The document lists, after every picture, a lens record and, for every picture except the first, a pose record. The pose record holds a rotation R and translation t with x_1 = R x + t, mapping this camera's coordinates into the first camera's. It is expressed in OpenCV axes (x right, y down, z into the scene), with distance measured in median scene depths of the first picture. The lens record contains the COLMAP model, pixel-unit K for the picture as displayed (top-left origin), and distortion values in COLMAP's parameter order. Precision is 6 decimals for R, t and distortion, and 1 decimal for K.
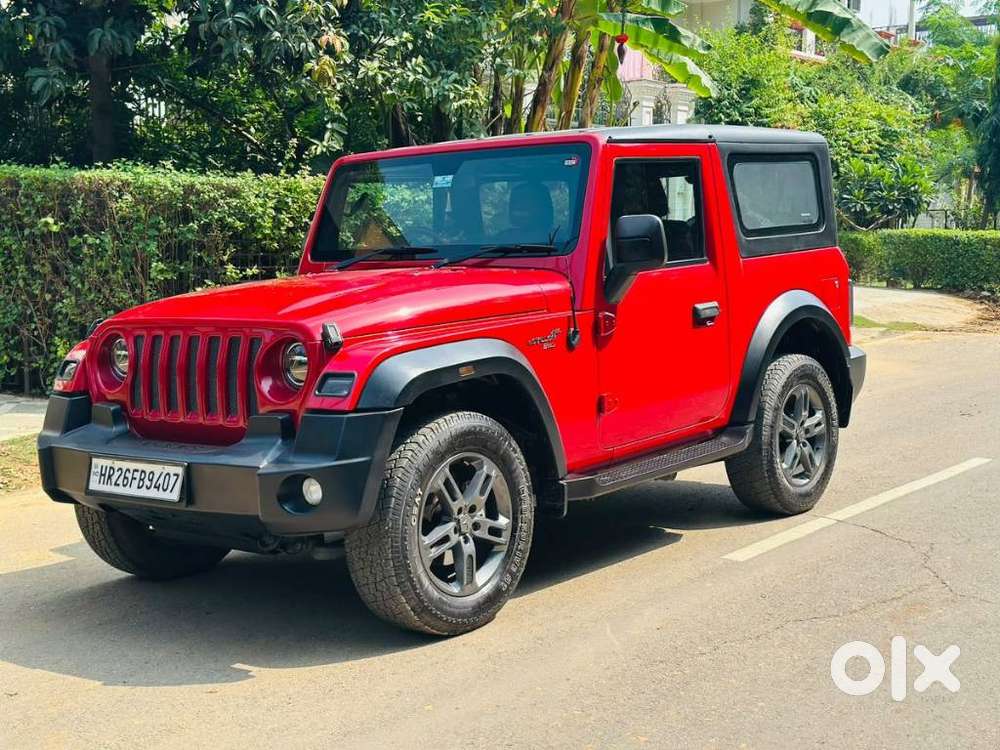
lens RADIAL K [[1610.2, 0, 479.6], [0, 1610.2, 377.3], [0, 0, 1]] dist [-0.026887, -0.090364]
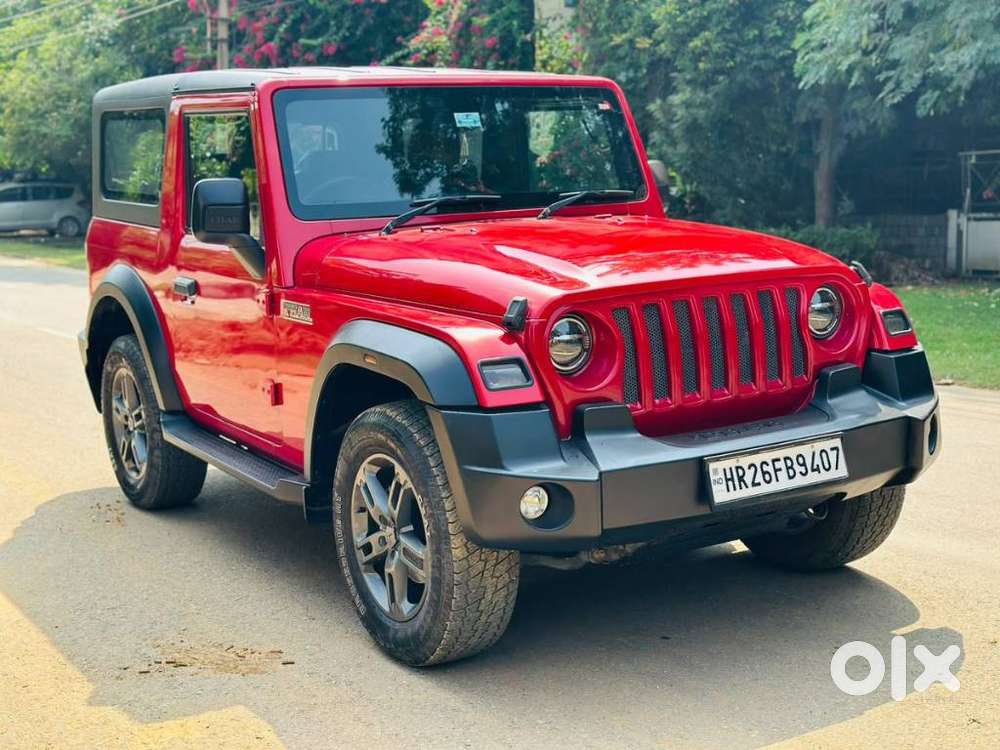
lens RADIAL K [[1610.2, 0, 479.6], [0, 1610.2, 377.3], [0, 0, 1]] dist [-0.026887, -0.090364]
pose [[0.306203, -0.128375, 0.943271, -1.028845], [0.117204, 0.988411, 0.096472, -0.080512], [-0.944724, 0.081015, 0.317701, 0.880421]]
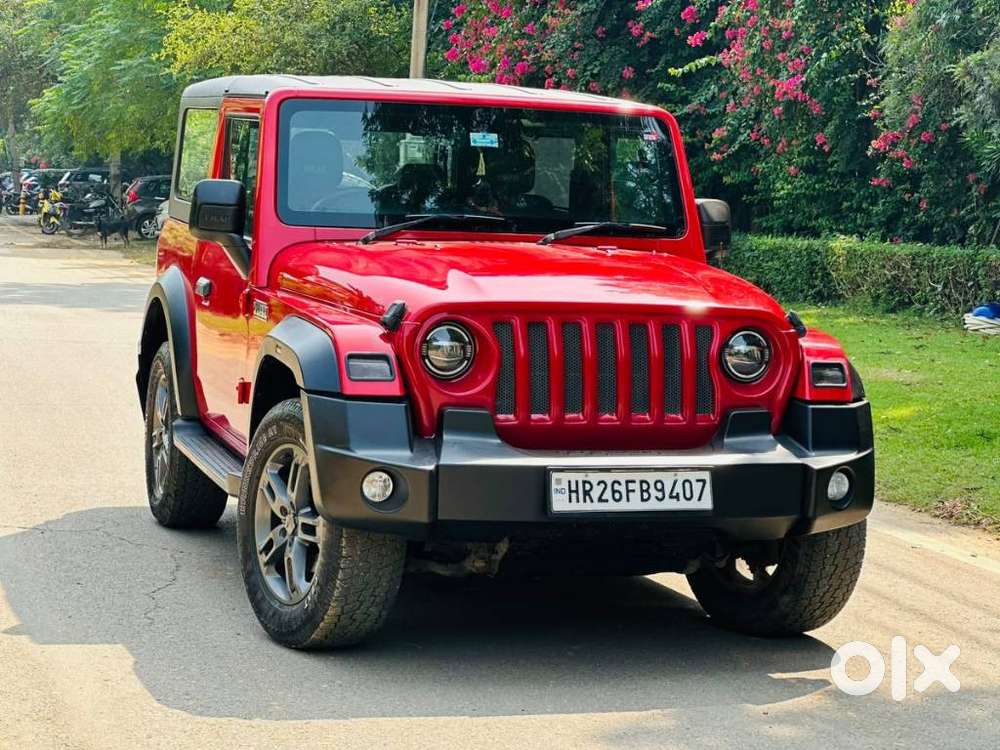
lens RADIAL K [[2857.4, 0, 500.4], [0, 2857.4, 406.7], [0, 0, 1]] dist [-1.553066, -1.156232]
pose [[0.529754, -0.027989, 0.847689, -1.523499], [0.022487, 0.999567, 0.018951, -0.011406], [-0.847853, 0.009022, 0.530155, 0.262837]]
